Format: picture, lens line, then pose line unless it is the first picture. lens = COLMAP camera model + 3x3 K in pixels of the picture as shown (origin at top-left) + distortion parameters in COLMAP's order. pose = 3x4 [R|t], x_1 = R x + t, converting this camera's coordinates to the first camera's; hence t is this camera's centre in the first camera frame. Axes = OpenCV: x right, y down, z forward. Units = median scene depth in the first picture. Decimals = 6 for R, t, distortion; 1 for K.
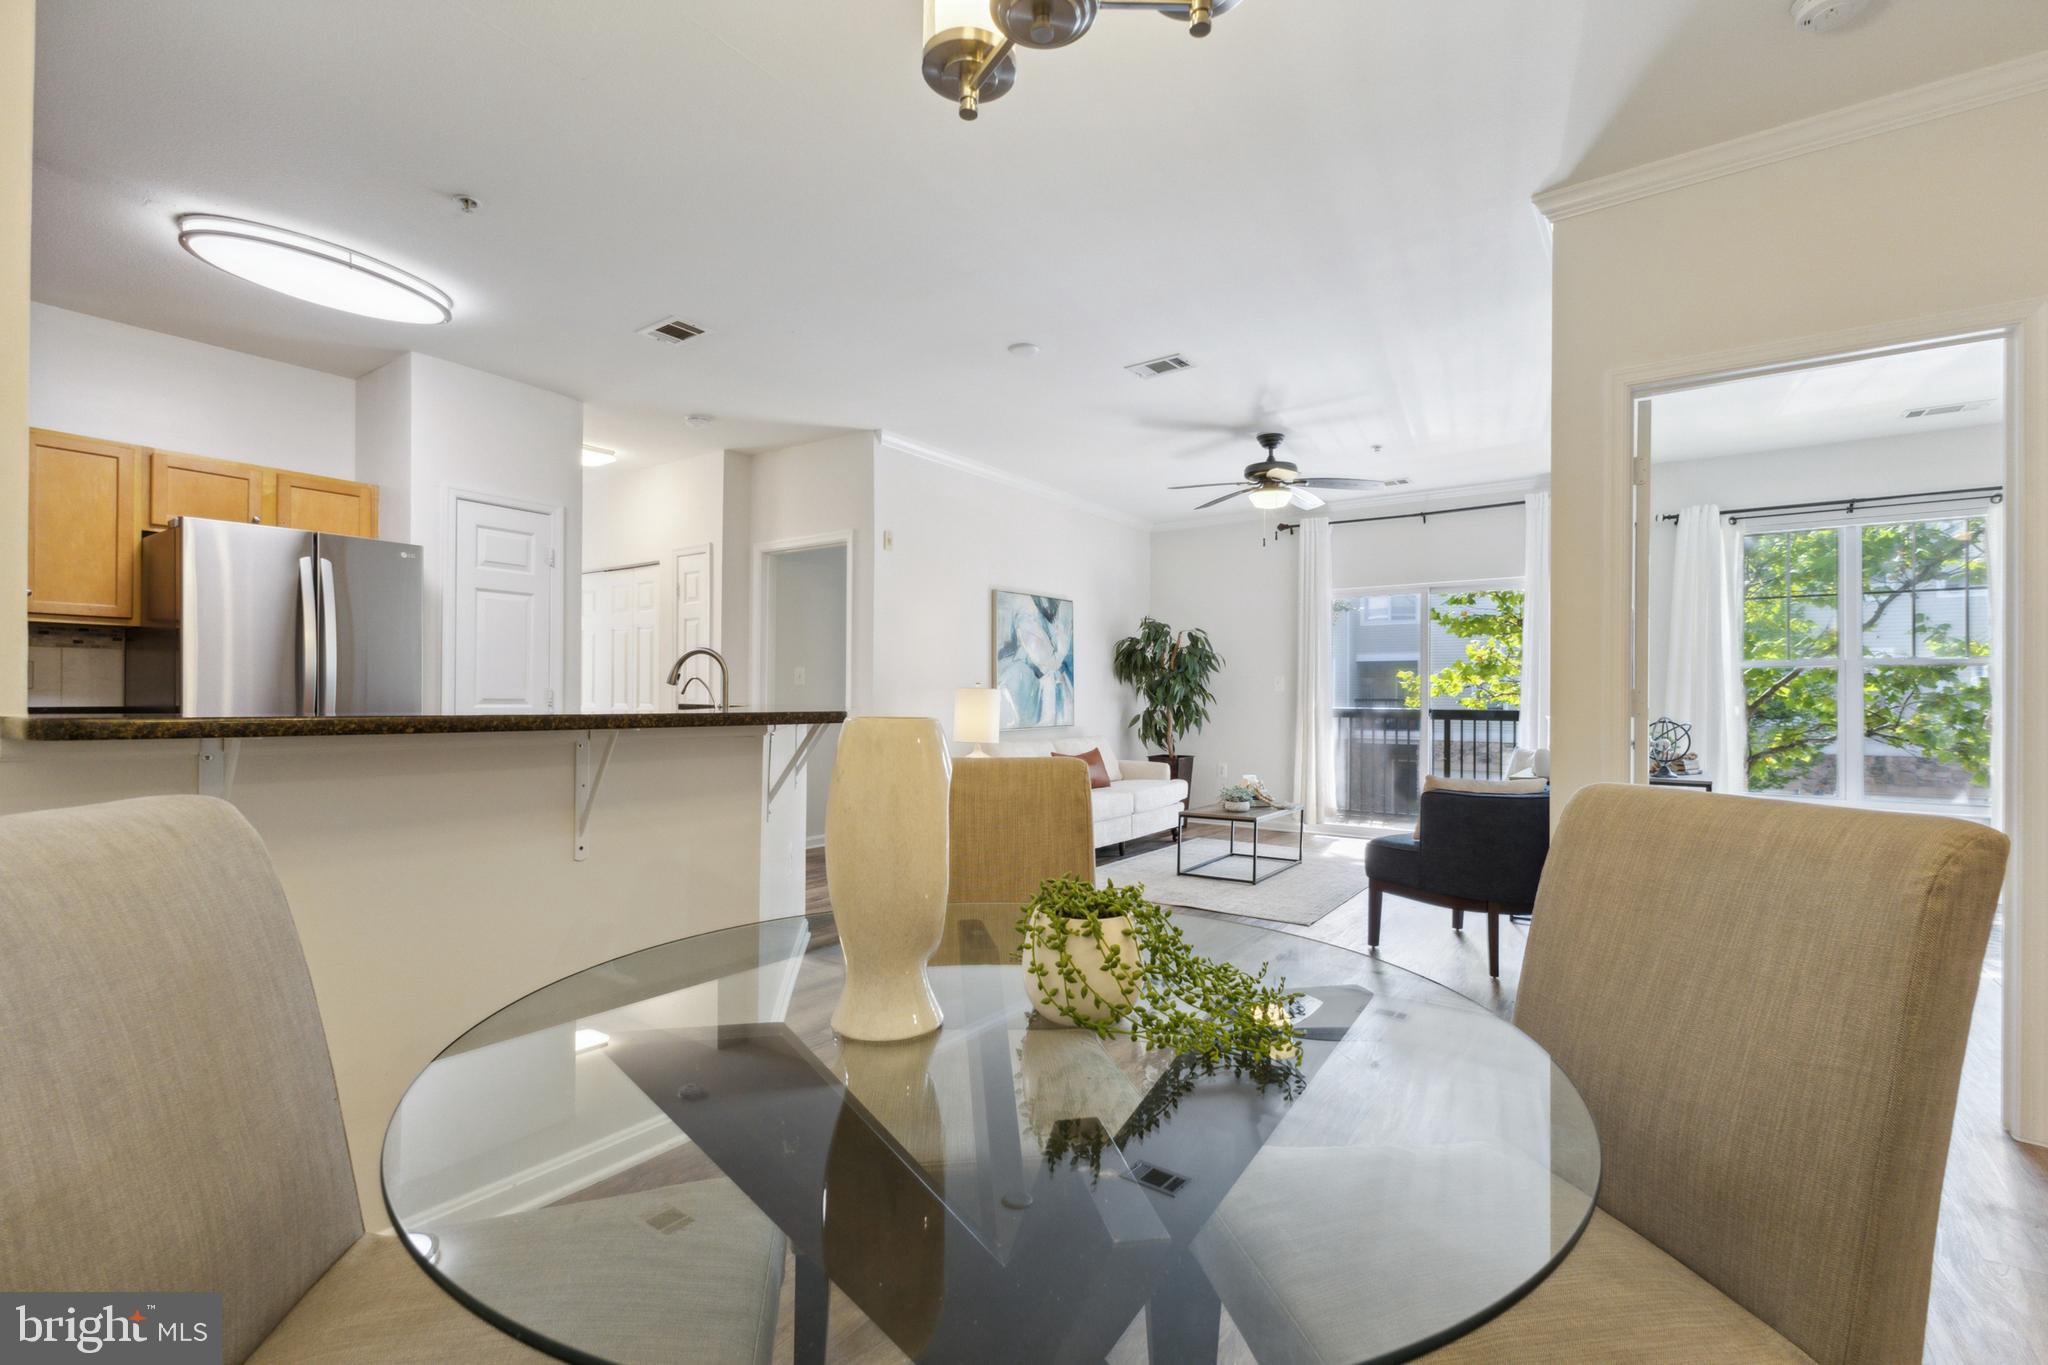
lens RADIAL K [[901.6, 0, 1040.4], [0, 901.6, 694.7], [0, 0, 1]] dist [0.010775, -0.001287]
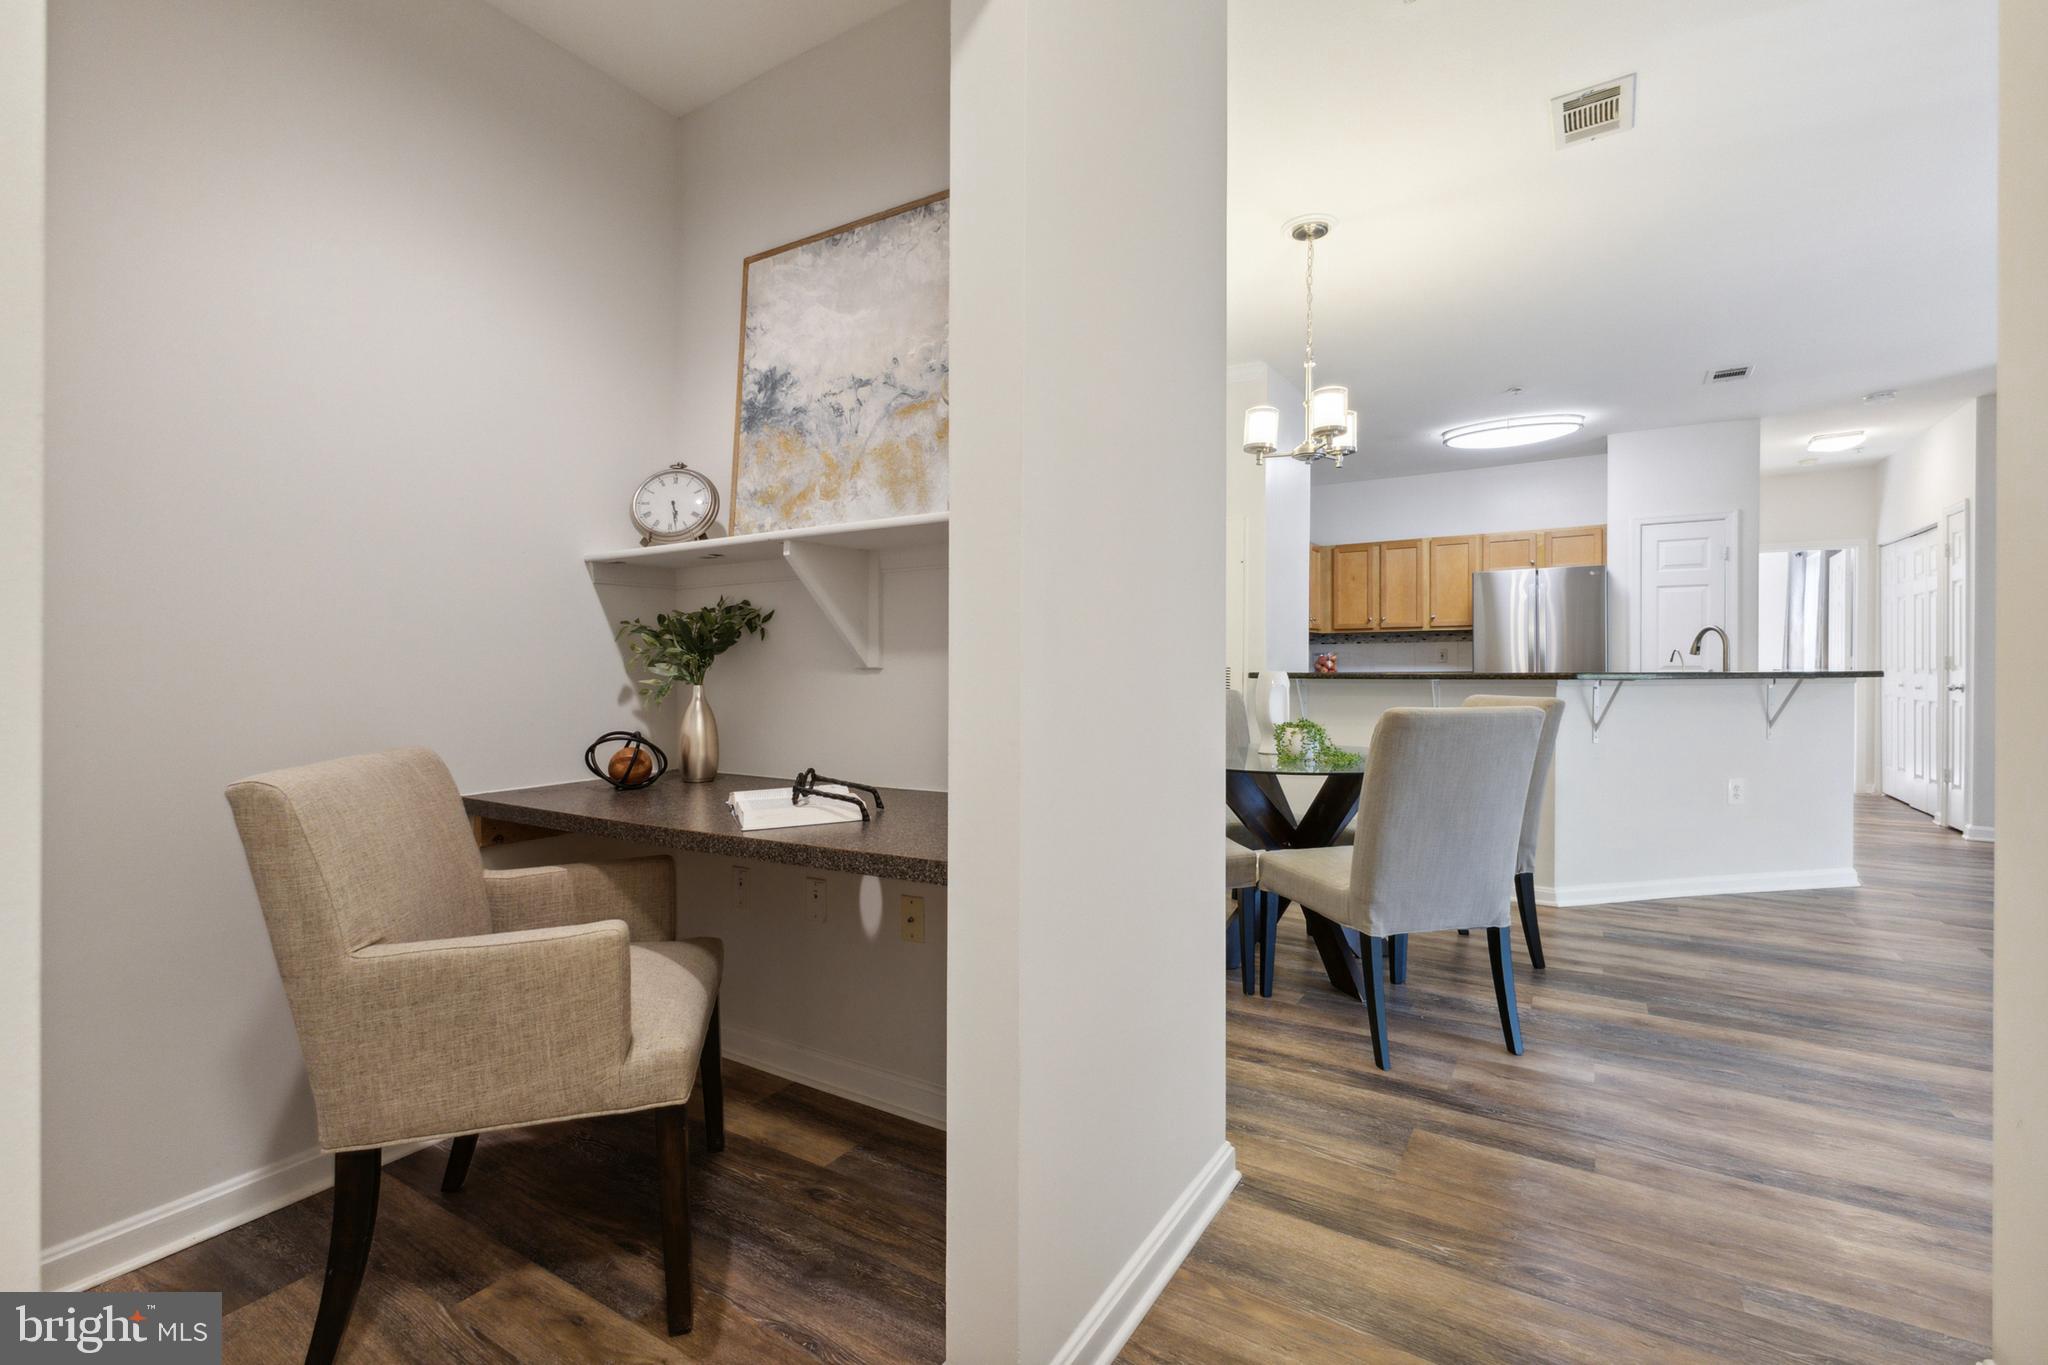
lens RADIAL K [[901.6, 0, 1006.0], [0, 901.6, 669.0], [0, 0, 1]] dist [0.010775, -0.001287]
pose [[0.029109, -0.006004, -0.999558, 0.468846], [0.006271, 0.999963, -0.005824, 0.007450], [0.999557, -0.006099, 0.029145, -0.027509]]
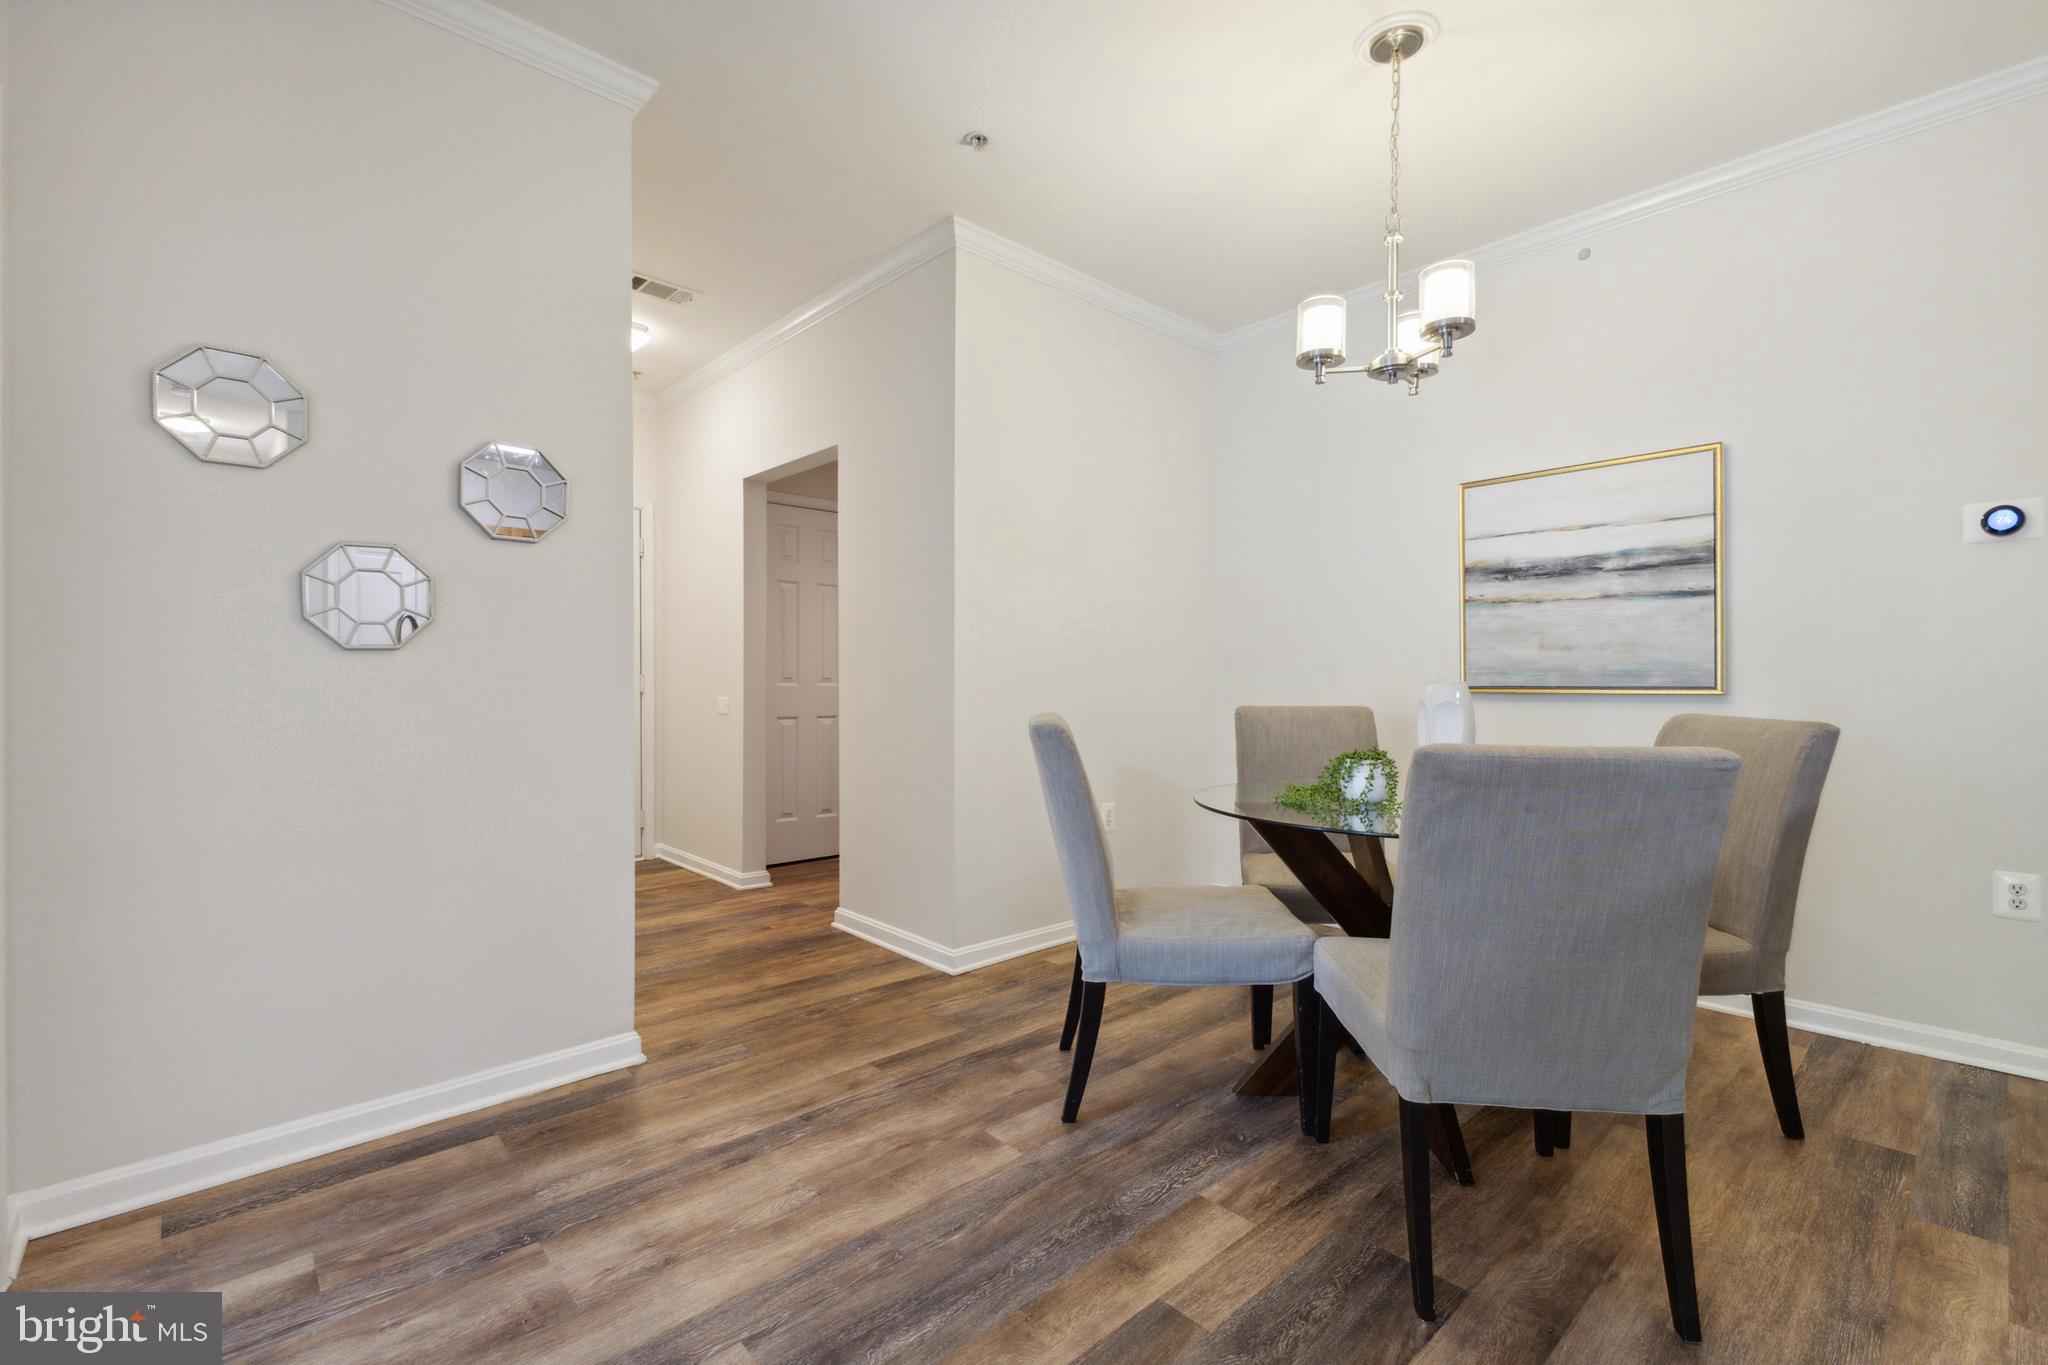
lens RADIAL K [[901.6, 0, 1034.2], [0, 901.6, 687.8], [0, 0, 1]] dist [0.010775, -0.001287]
pose [[-0.976018, -0.015697, 0.217122, 0.055144], [-0.013593, 0.999845, 0.011181, 0.006900], [-0.217263, 0.007961, -0.976081, 0.495735]]
